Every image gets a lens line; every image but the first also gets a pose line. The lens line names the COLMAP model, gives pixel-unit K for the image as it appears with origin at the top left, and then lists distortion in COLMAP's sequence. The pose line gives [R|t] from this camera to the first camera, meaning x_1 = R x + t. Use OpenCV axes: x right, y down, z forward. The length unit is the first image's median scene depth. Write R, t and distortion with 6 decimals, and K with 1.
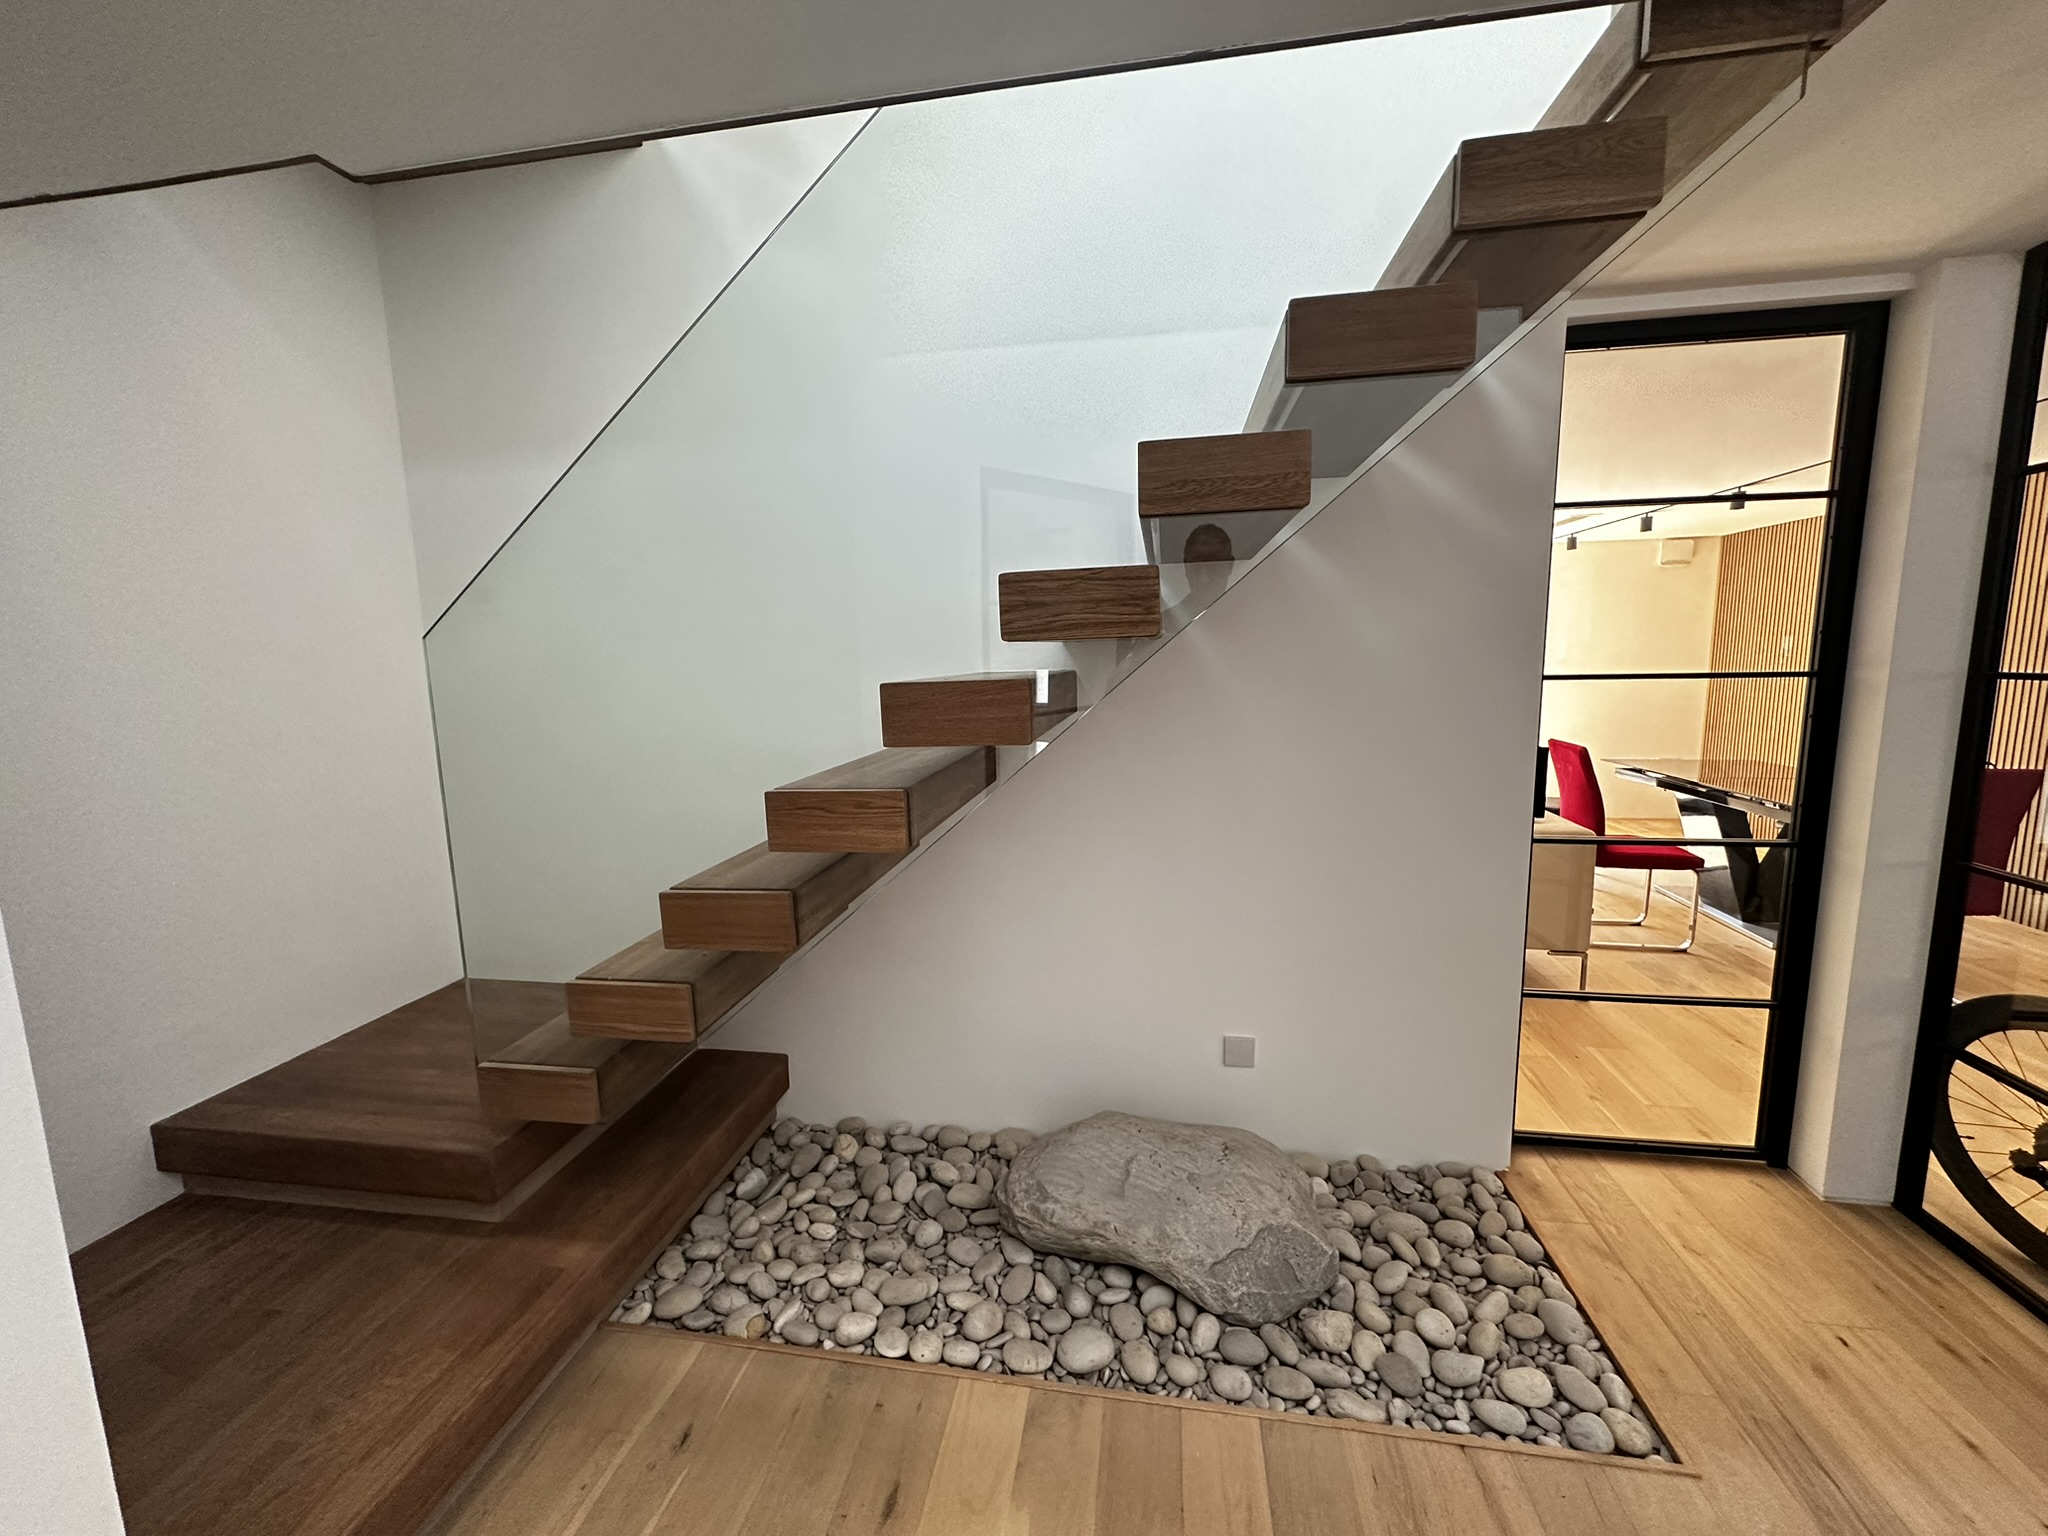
lens RADIAL K [[819.0, 0, 1024.0], [0, 819.0, 768.0], [0, 0, 1]] dist [0.000009, 0.000002]
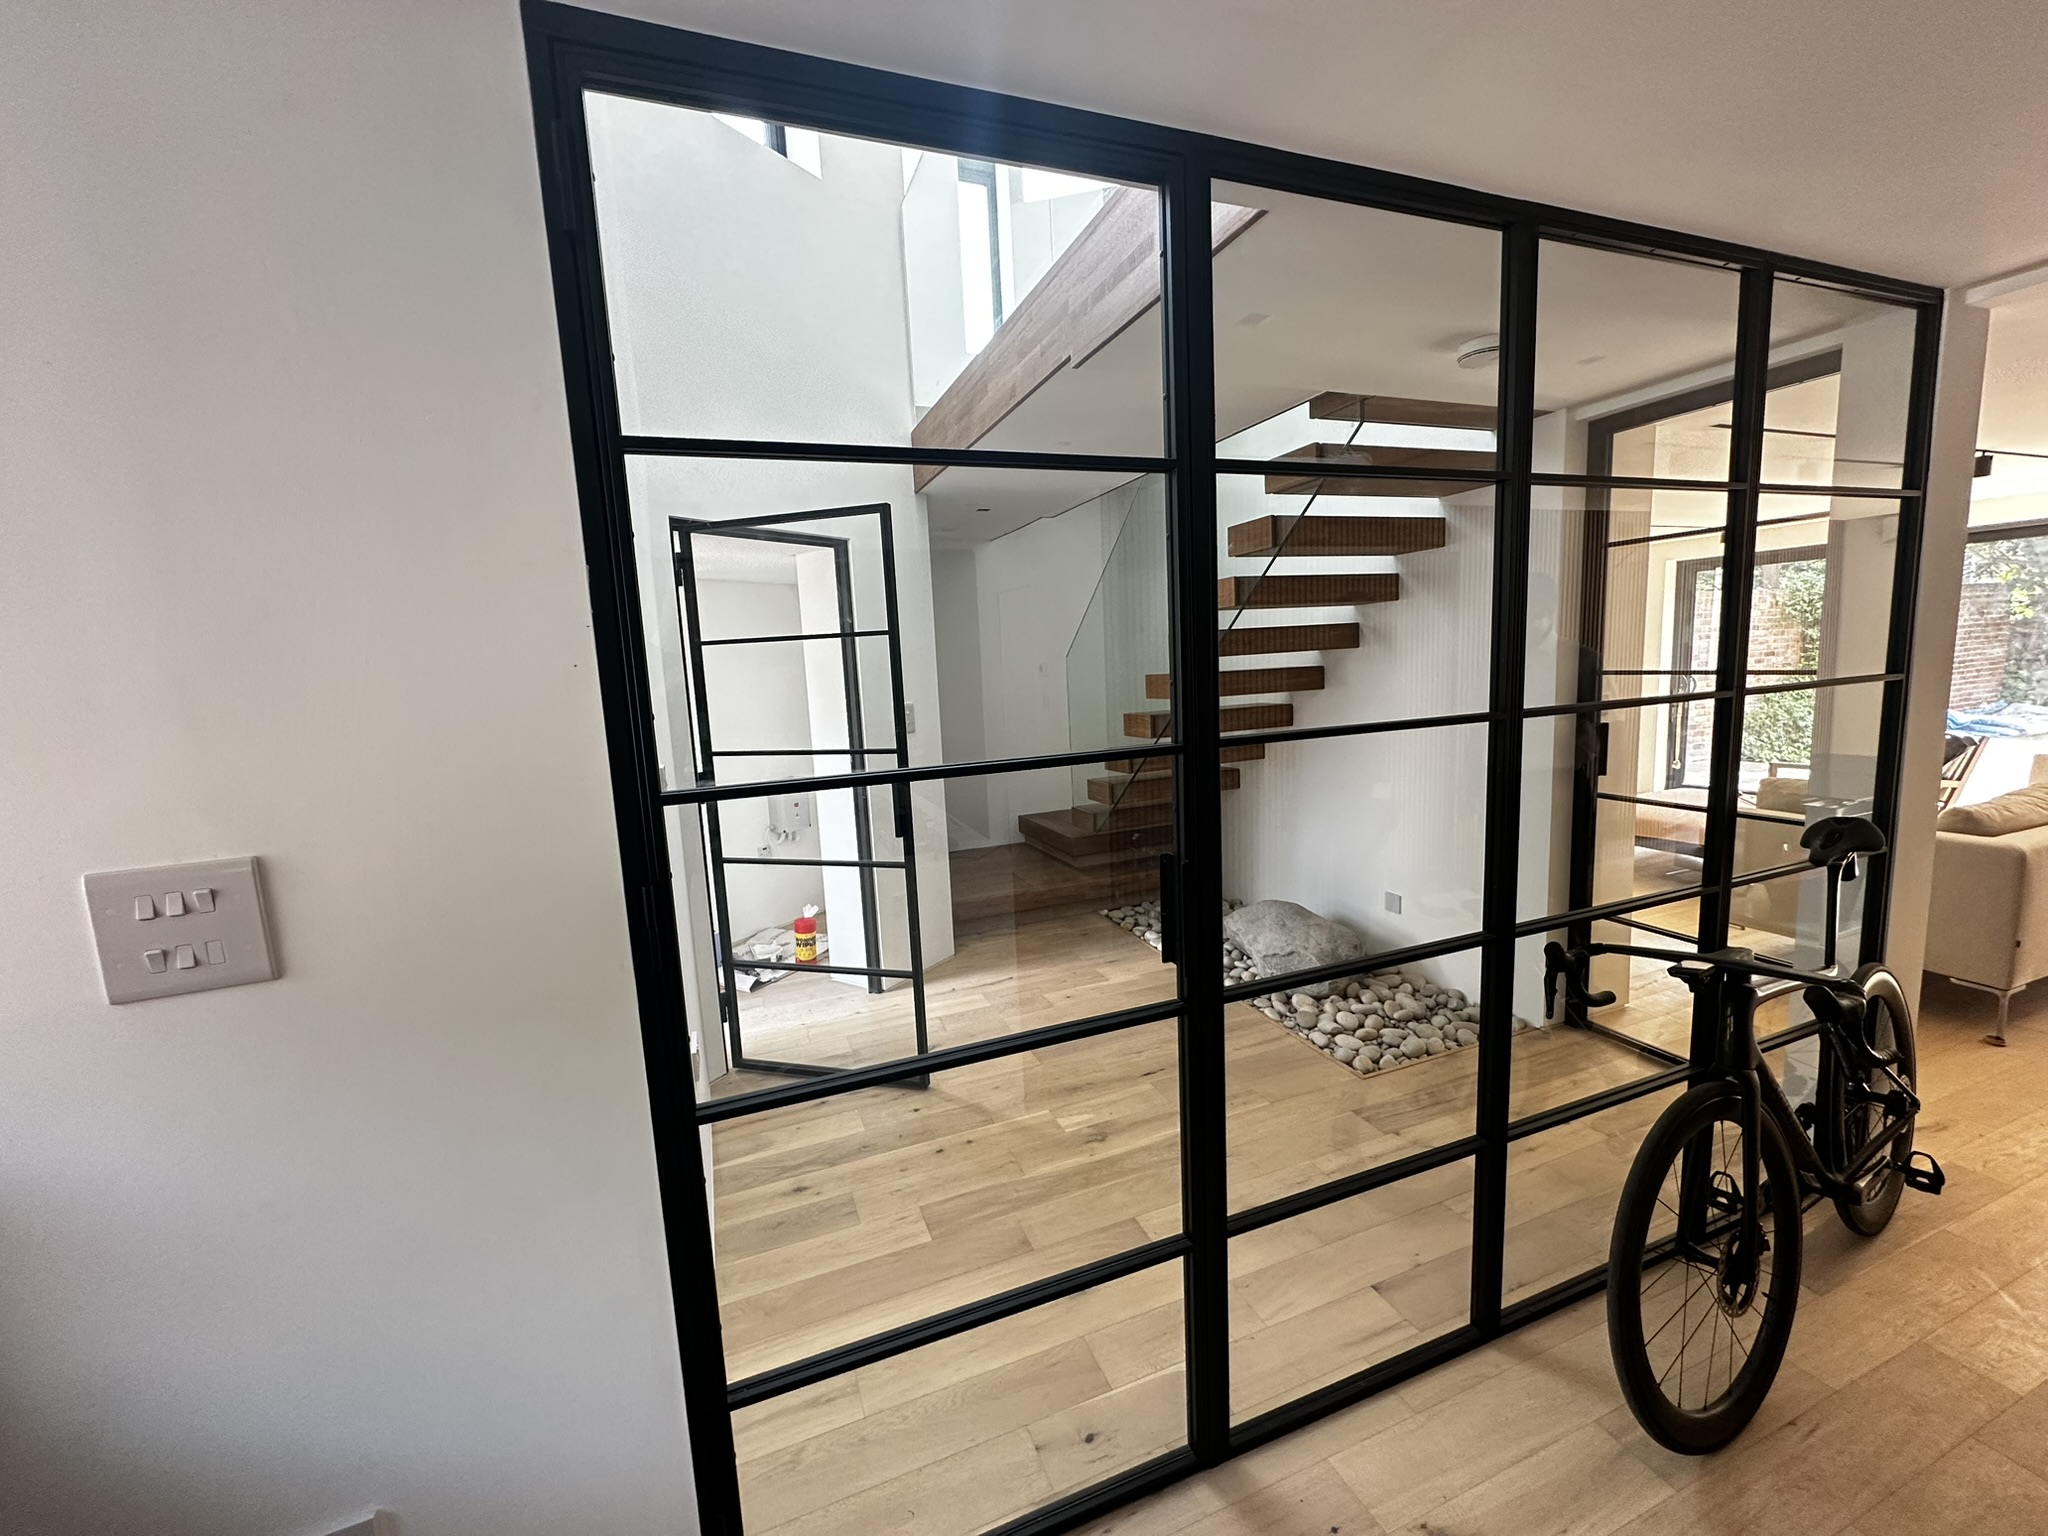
lens RADIAL K [[819.0, 0, 1024.0], [0, 819.0, 768.0], [0, 0, 1]] dist [0.000009, 0.000002]
pose [[0.512189, 0.102827, -0.852695, 1.567732], [-0.082085, 0.994123, 0.070576, 0.042061], [0.854941, 0.033845, 0.517619, -0.585376]]
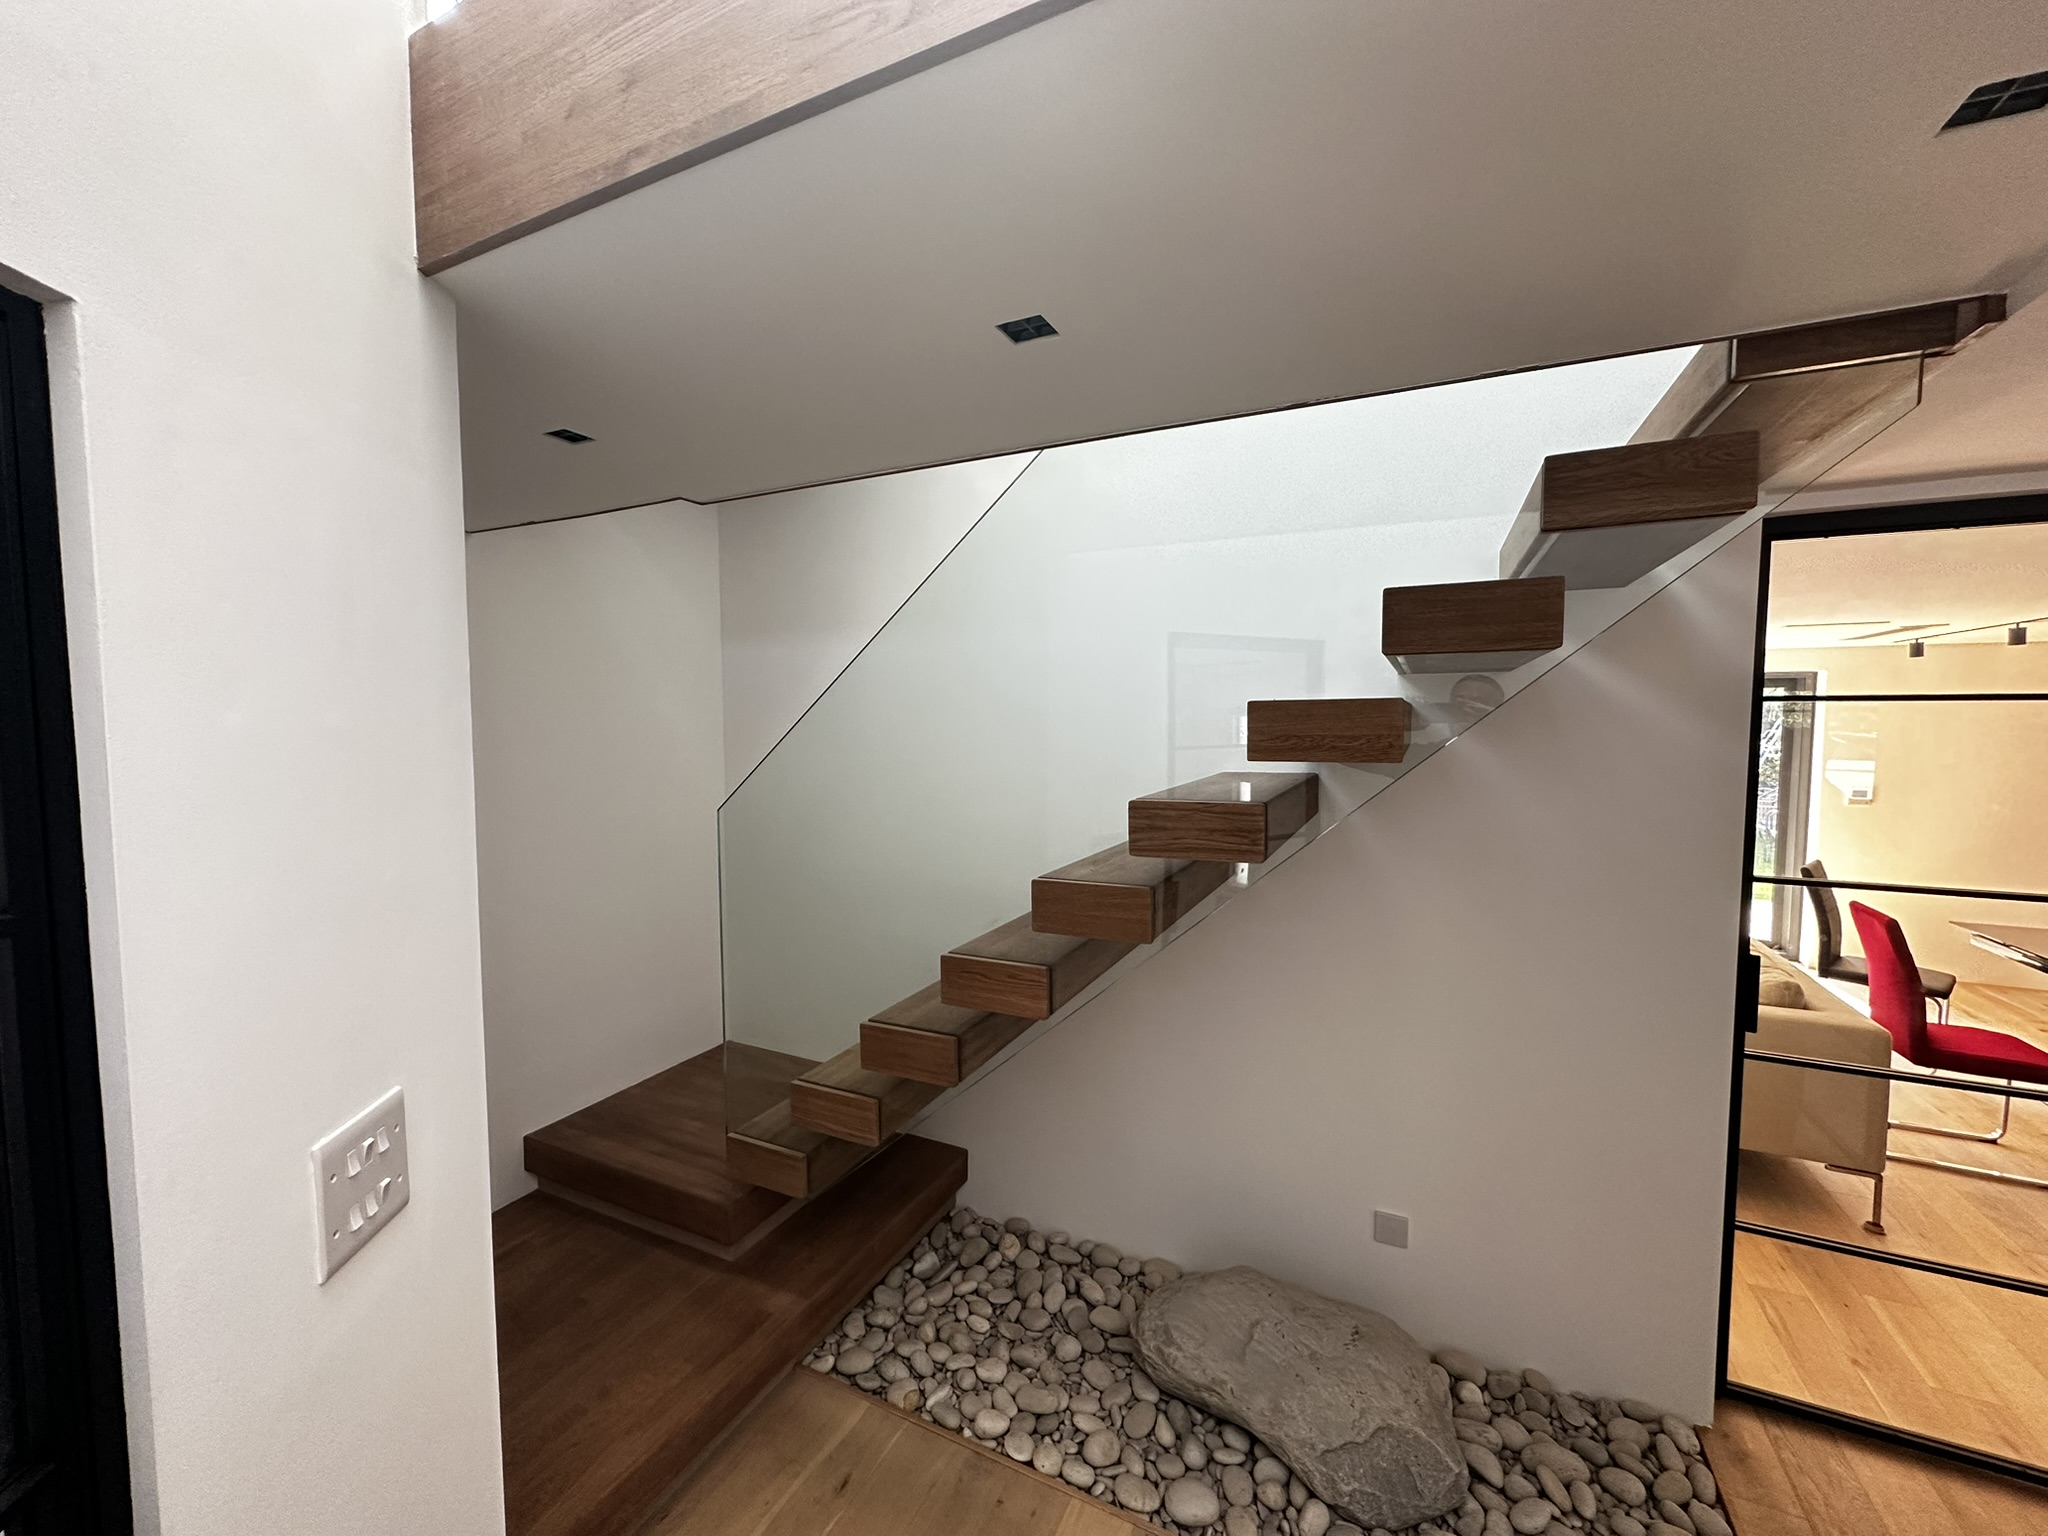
lens RADIAL K [[819.0, 0, 1024.0], [0, 819.0, 768.0], [0, 0, 1]] dist [0.000009, 0.000002]
pose [[0.958269, 0.038357, -0.283284, 0.121718], [-0.059329, 0.996066, -0.065823, -0.149091], [0.279644, 0.079883, 0.956775, -0.147549]]
